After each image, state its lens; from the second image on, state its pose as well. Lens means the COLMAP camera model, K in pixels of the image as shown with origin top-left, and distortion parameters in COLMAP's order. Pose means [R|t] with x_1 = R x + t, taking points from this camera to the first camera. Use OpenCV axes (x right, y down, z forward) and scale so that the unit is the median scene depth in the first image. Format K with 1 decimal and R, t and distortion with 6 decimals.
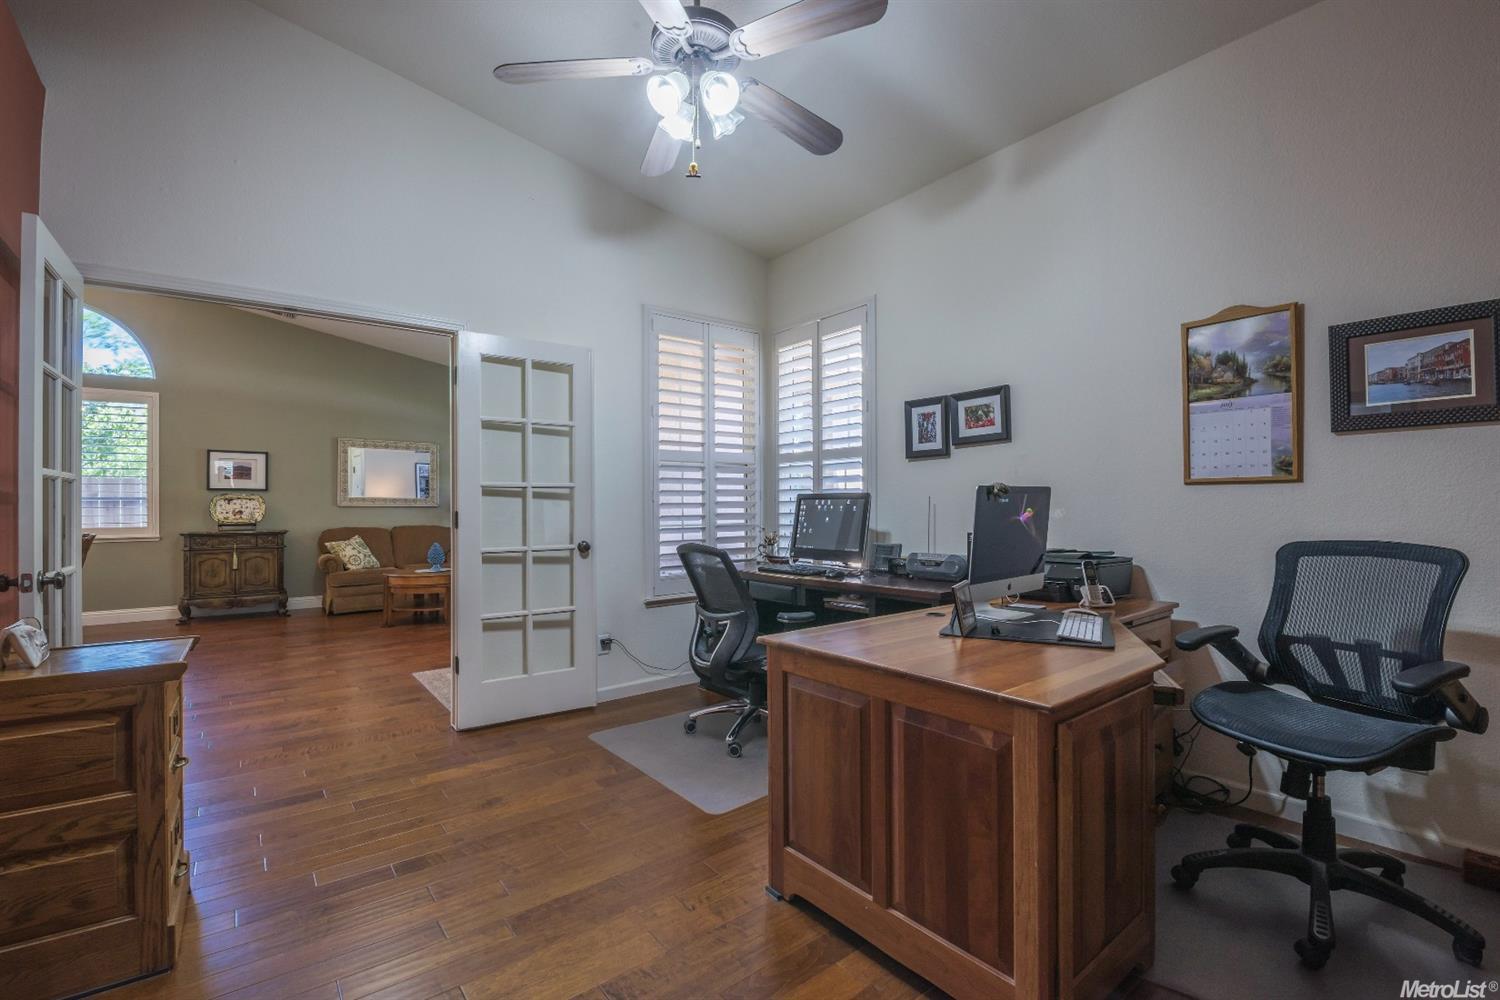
lens RADIAL K [[650.0, 0, 750.6], [0, 650.0, 502.1], [0, 0, 1]] dist [-0.001241, -0.010417]
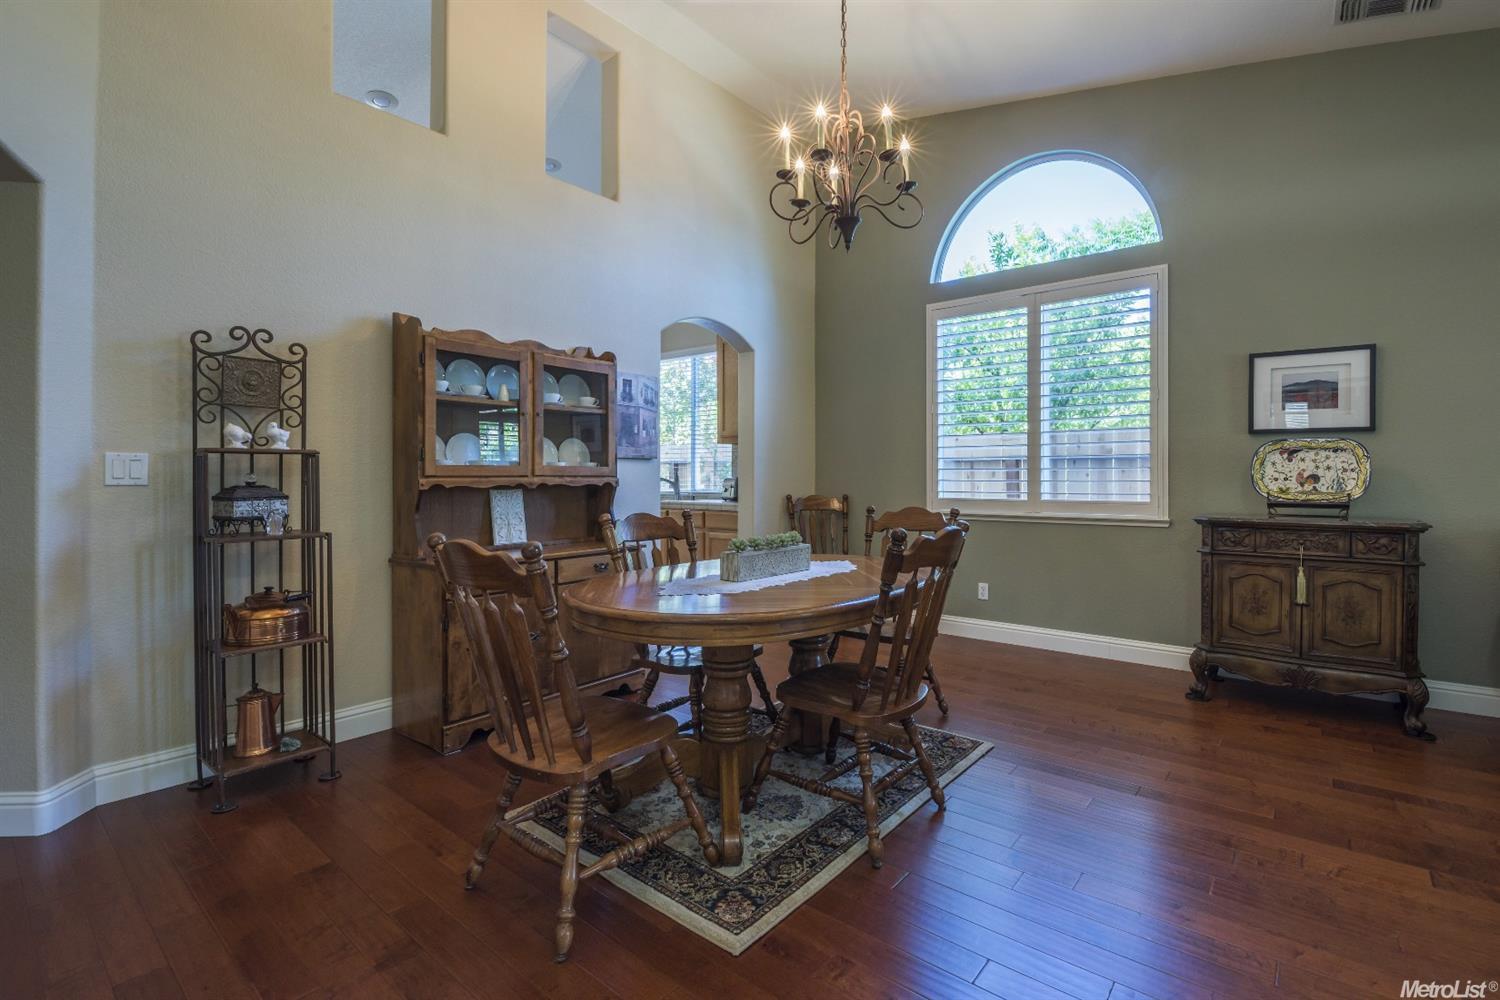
lens RADIAL K [[668.4, 0, 787.3], [0, 668.4, 482.9], [0, 0, 1]] dist [-0.001004, -0.012940]
pose [[0.236829, 0.015958, -0.971420, -0.417853], [0.006475, 0.999817, 0.018003, 0.008158], [0.971530, -0.010553, 0.236682, 0.523752]]
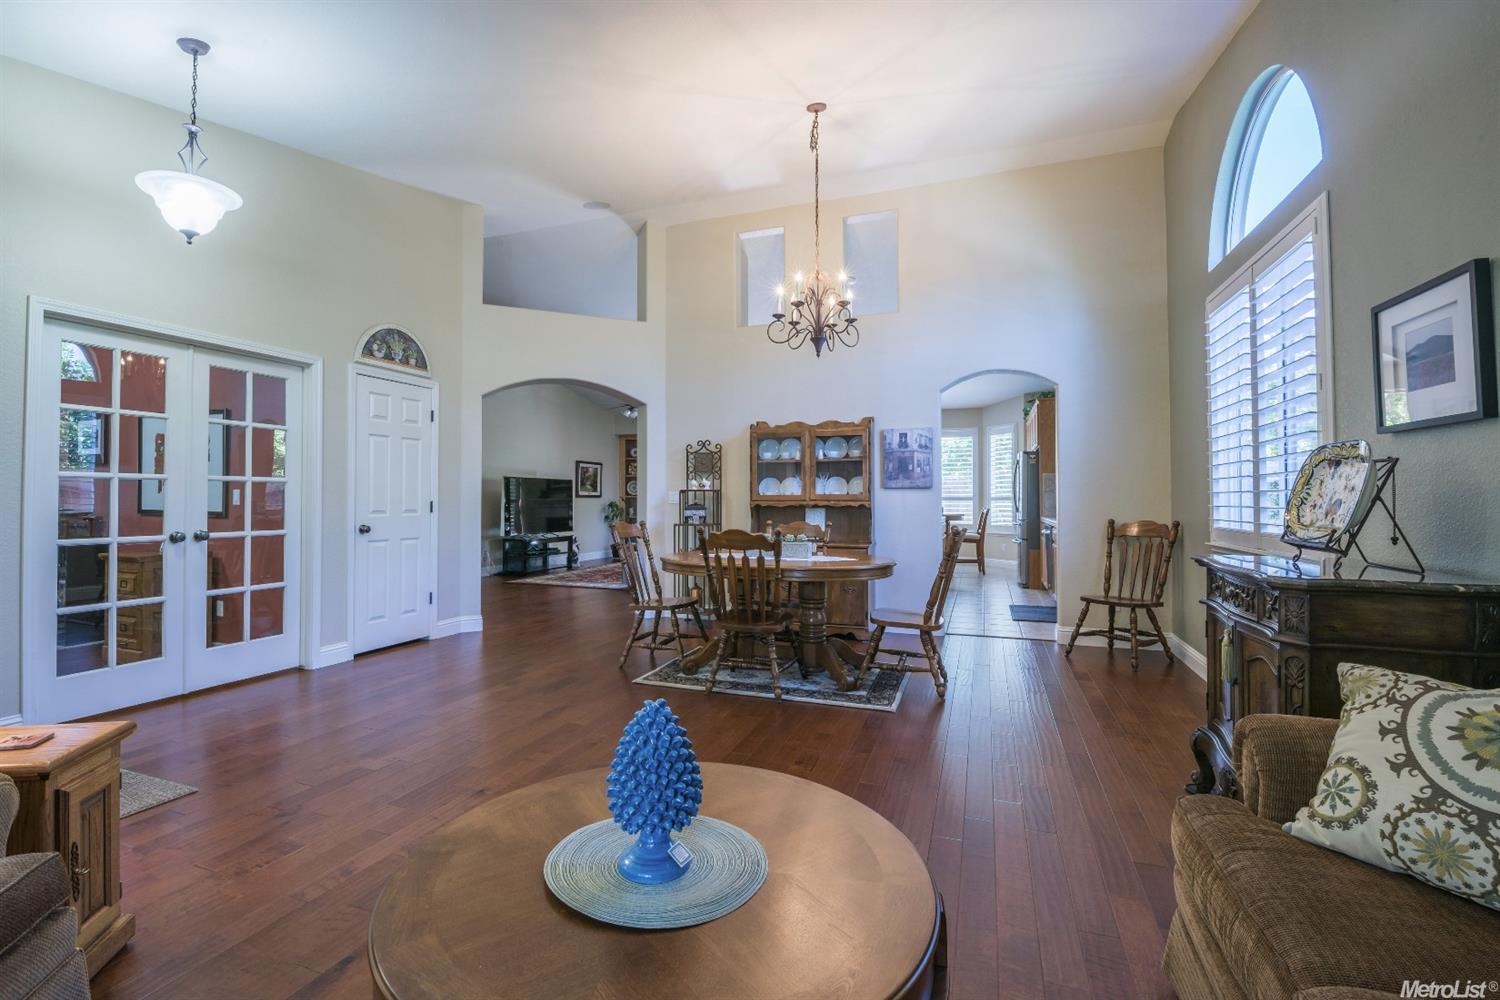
lens RADIAL K [[673.8, 0, 745.6], [0, 673.8, 499.3], [0, 0, 1]] dist [-0.012578, 0.000071]
pose [[-0.846050, 0.006897, -0.533058, -0.404129], [0.009845, 0.999948, -0.002688, 0.010734], [0.533012, -0.007522, -0.846074, 1.122628]]
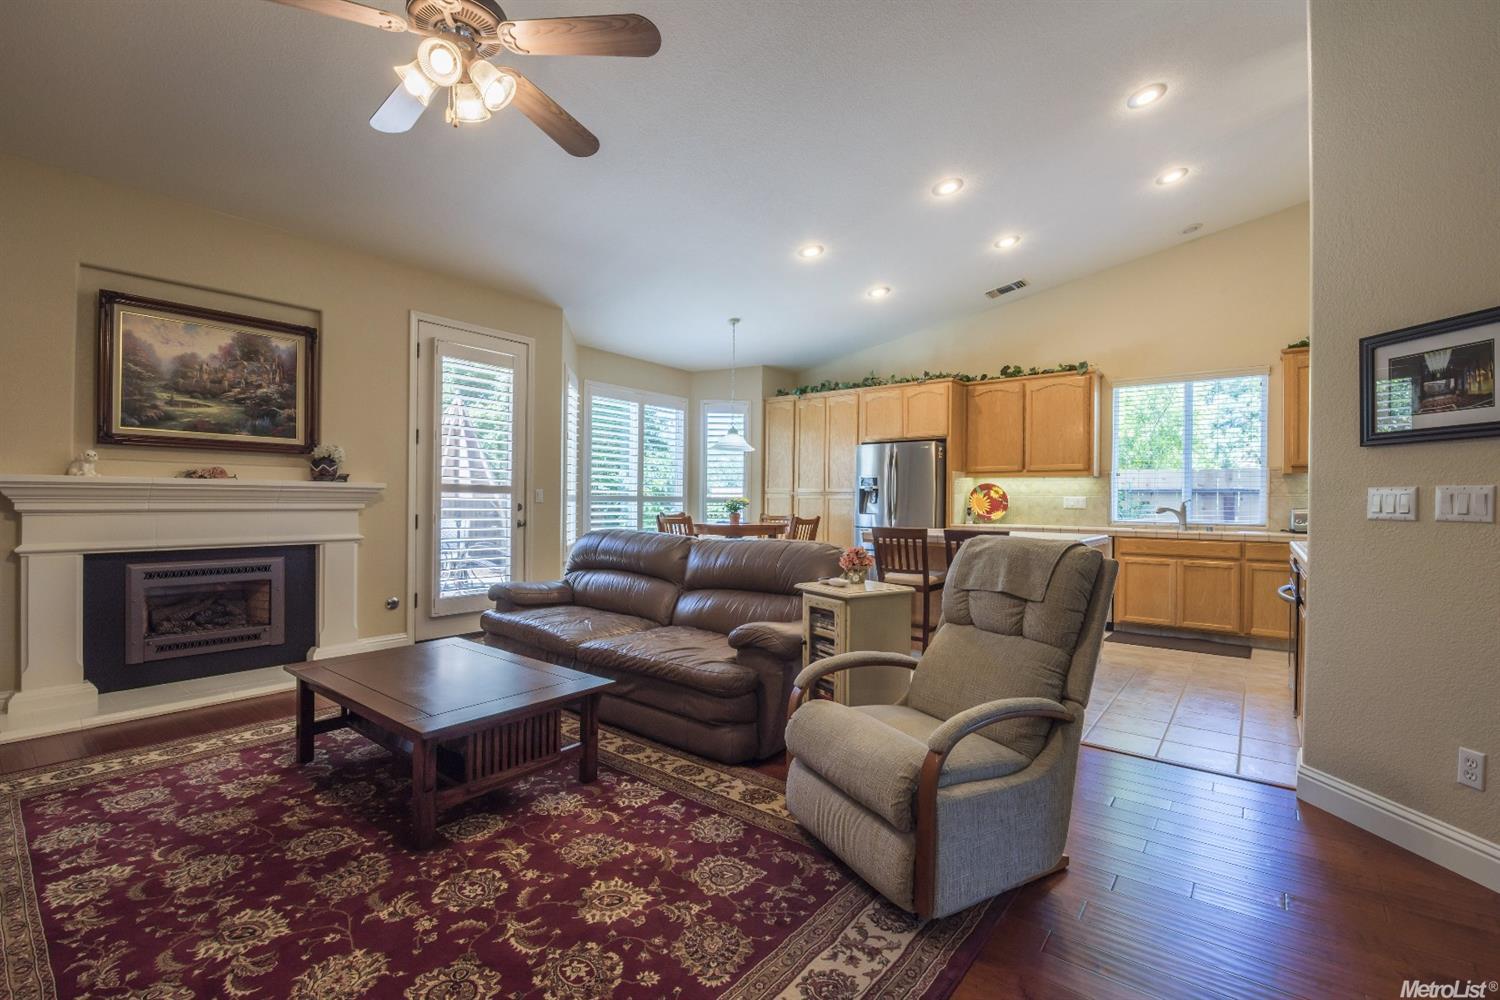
lens RADIAL K [[650.0, 0, 750.6], [0, 650.0, 502.1], [0, 0, 1]] dist [-0.001241, -0.010417]
pose [[0.232999, 0.010047, -0.972425, -0.655729], [-0.003551, 0.999949, 0.009481, 0.002935], [0.972470, 0.001244, 0.233023, -0.153747]]
